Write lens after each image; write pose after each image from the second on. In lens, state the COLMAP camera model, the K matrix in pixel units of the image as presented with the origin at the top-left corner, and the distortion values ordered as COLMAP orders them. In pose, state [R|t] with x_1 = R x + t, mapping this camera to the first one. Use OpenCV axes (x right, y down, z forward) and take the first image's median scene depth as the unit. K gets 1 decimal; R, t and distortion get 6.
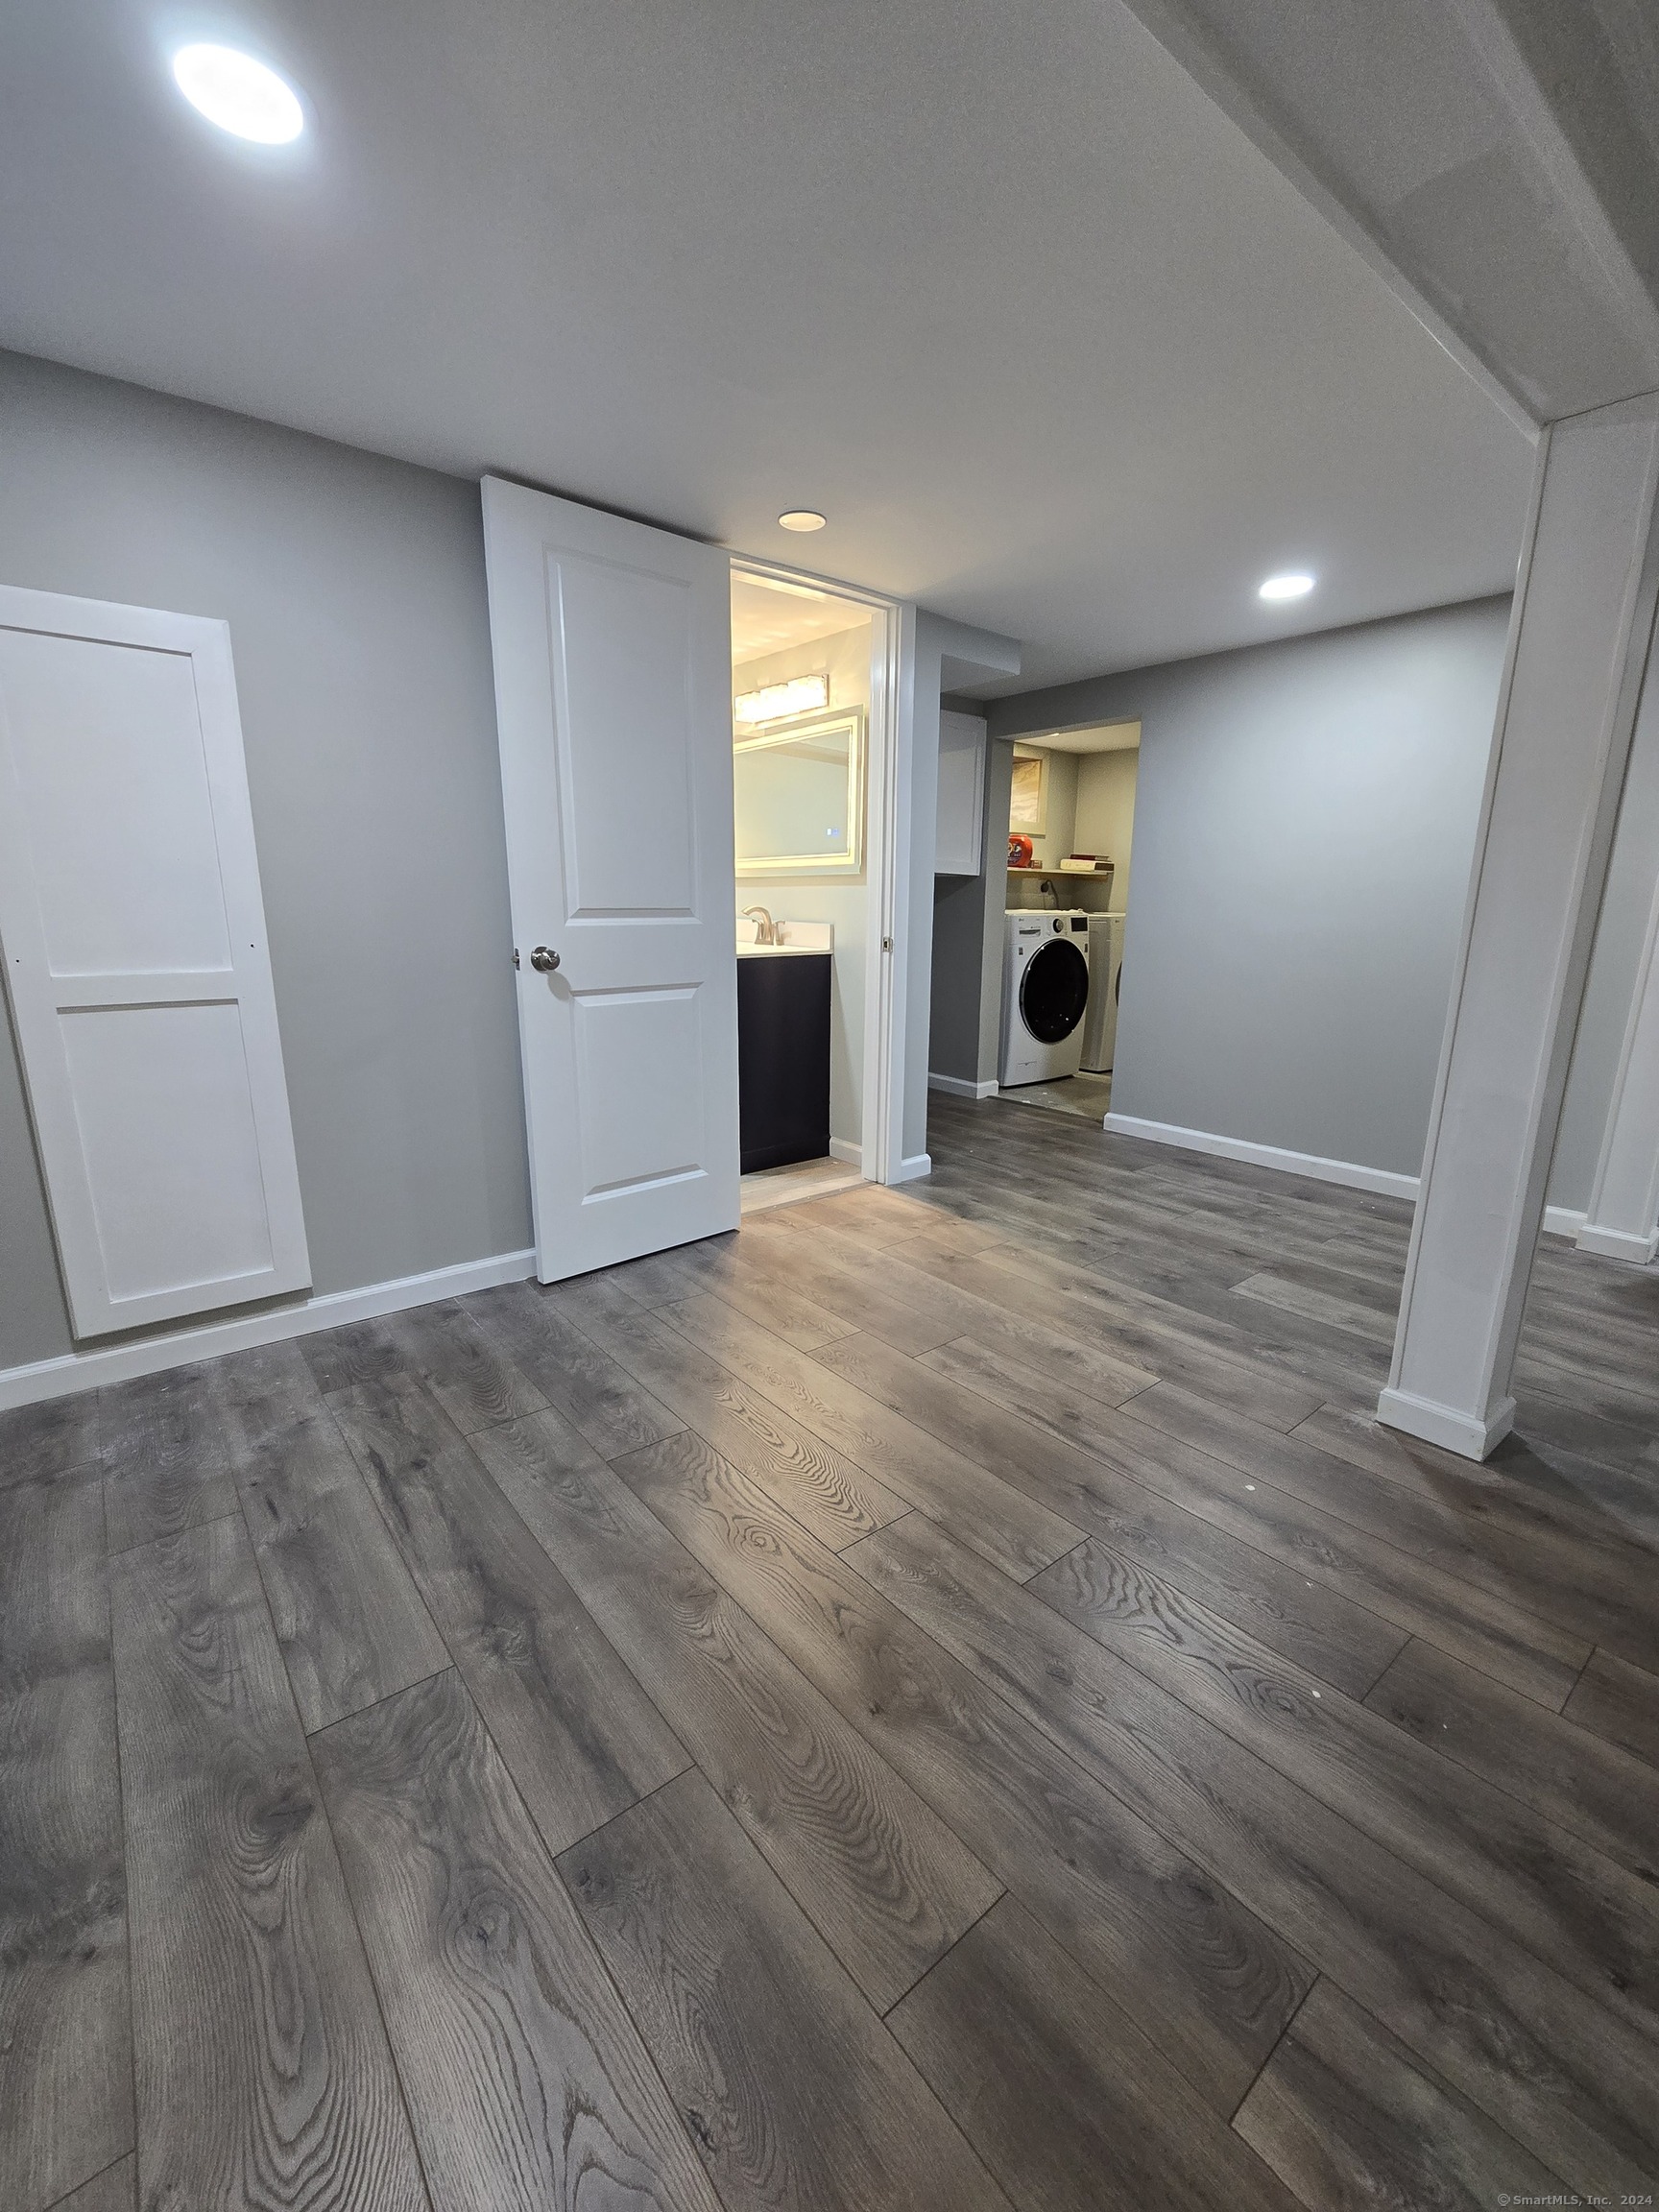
lens RADIAL K [[907.8, 0, 828.8], [0, 907.8, 1107.7], [0, 0, 1]] dist [-0.003744, 0.000541]
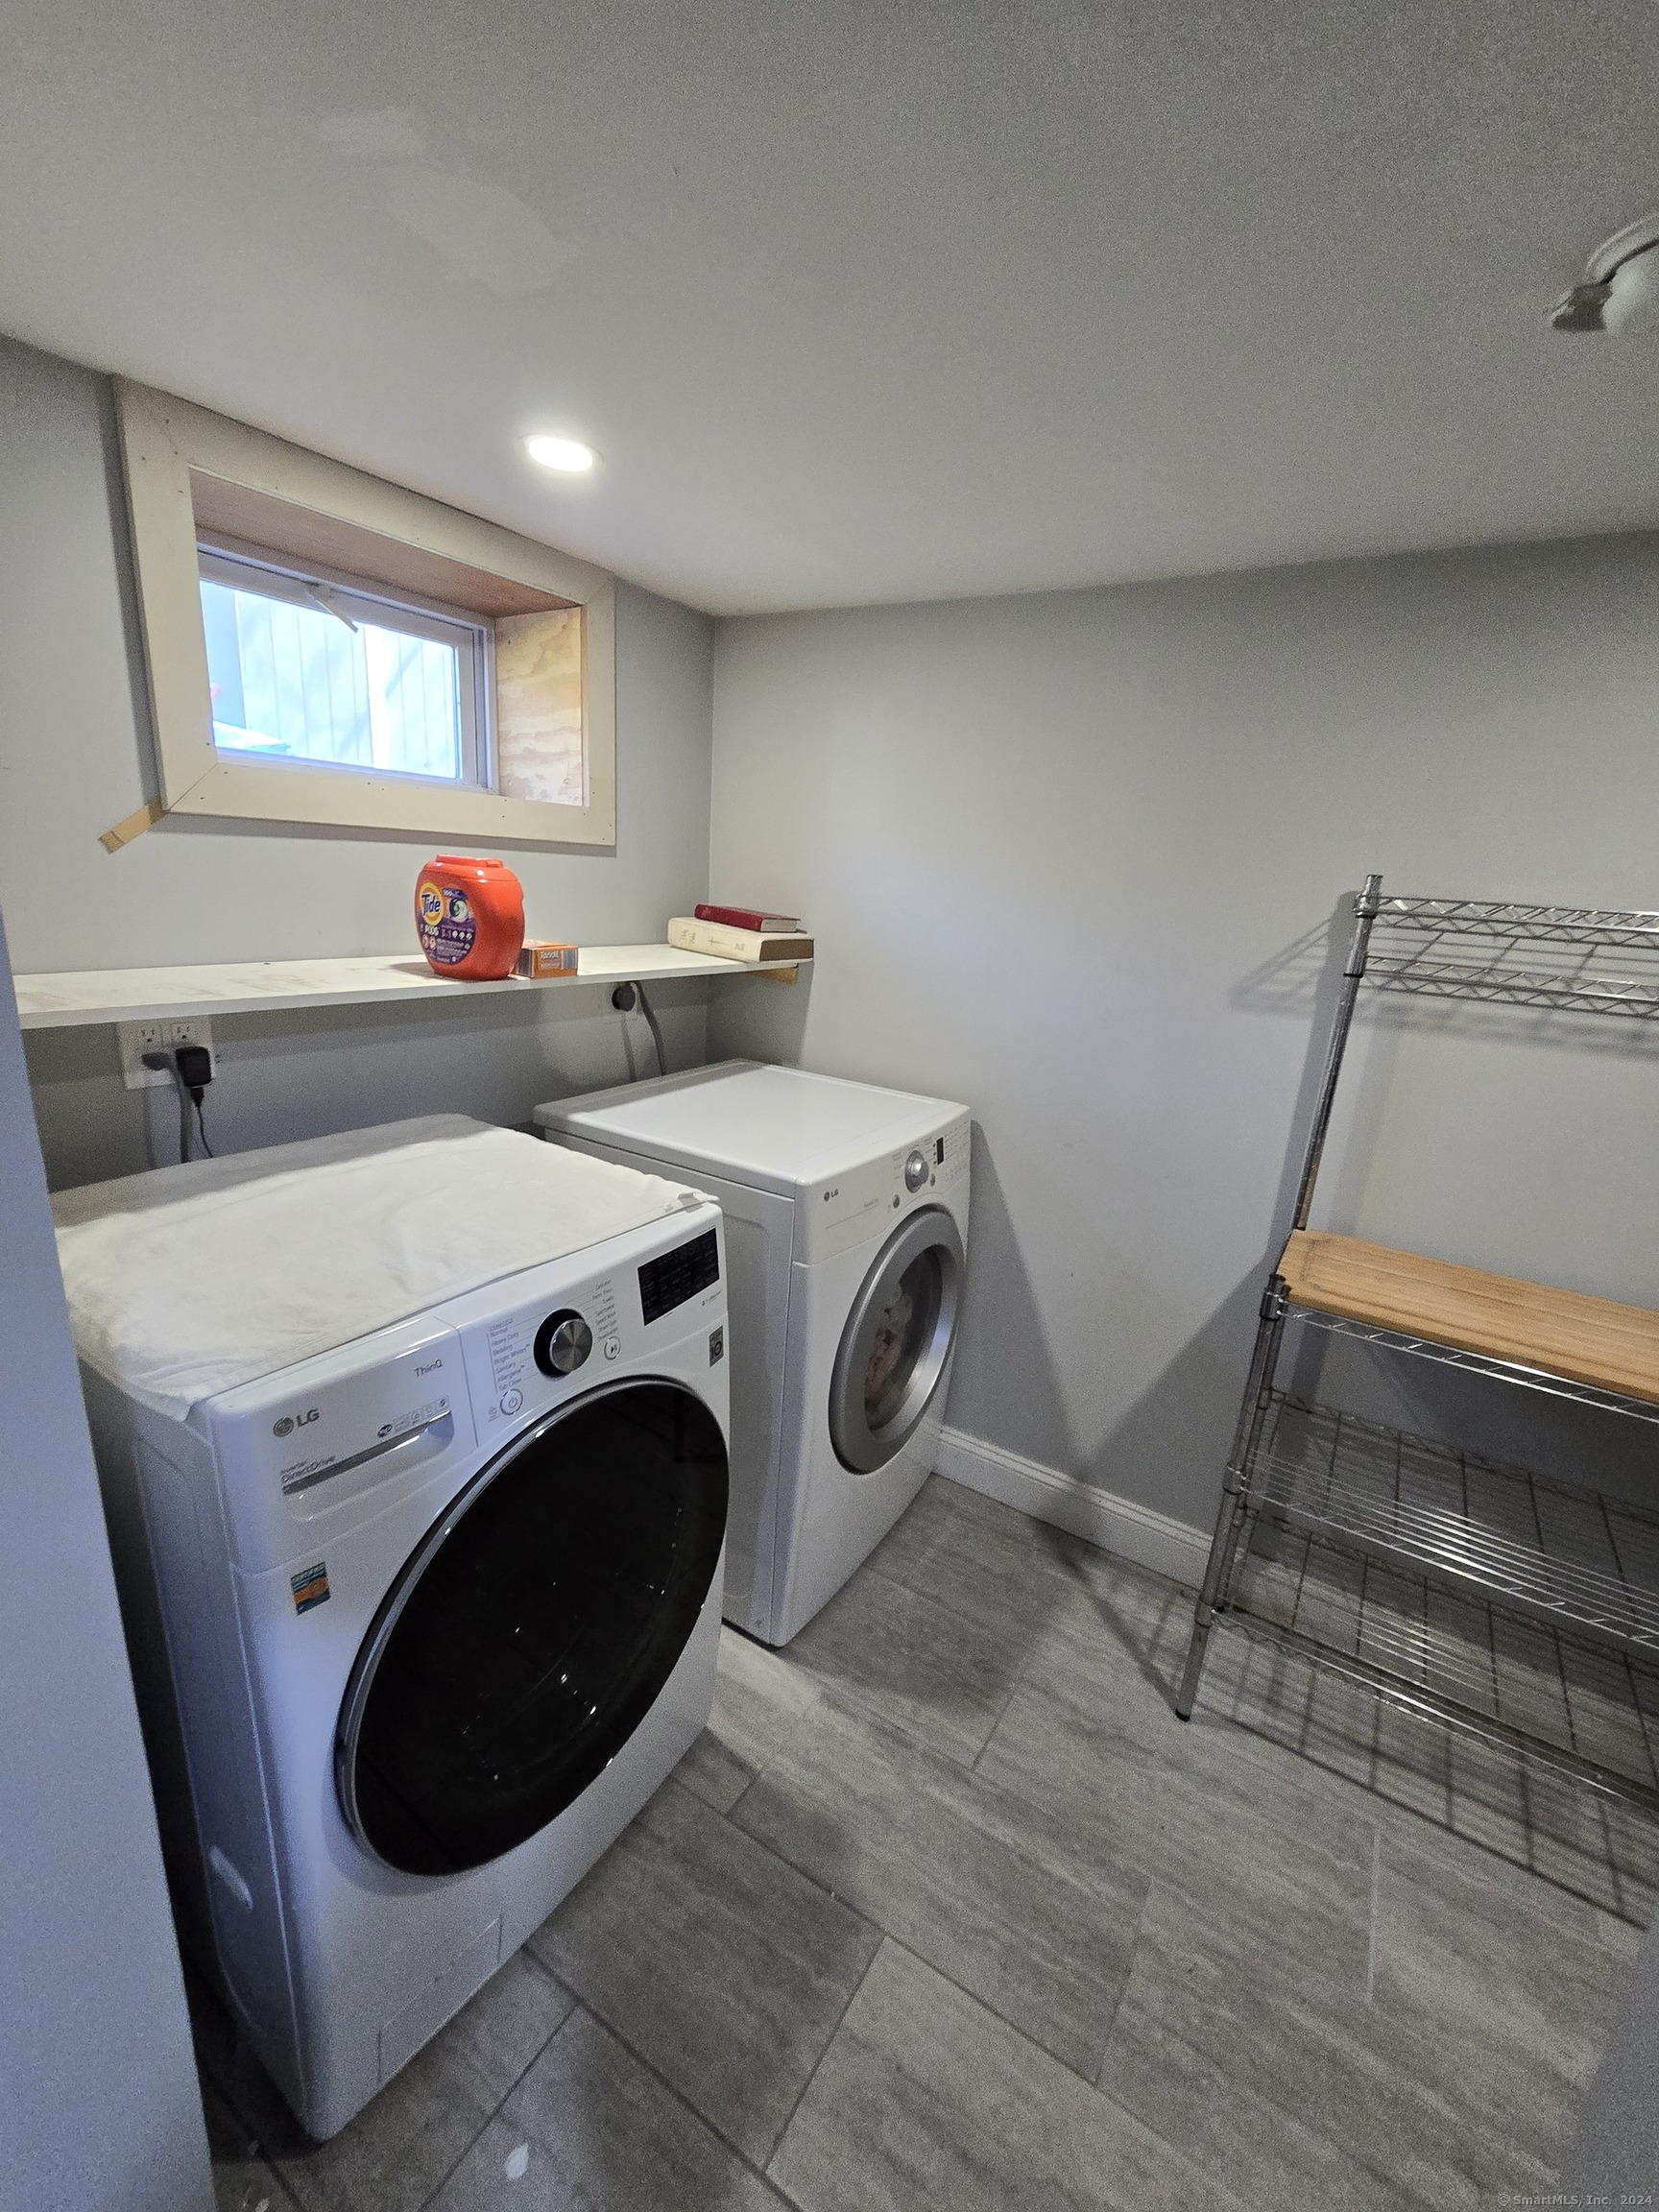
lens RADIAL K [[907.8, 0, 832.4], [0, 907.8, 1115.2], [0, 0, 1]] dist [-0.003744, 0.000541]
pose [[0.949108, -0.035231, 0.312975, 0.291119], [0.020738, 0.998558, 0.049519, -0.306064], [-0.314268, -0.040508, 0.948470, 0.924190]]
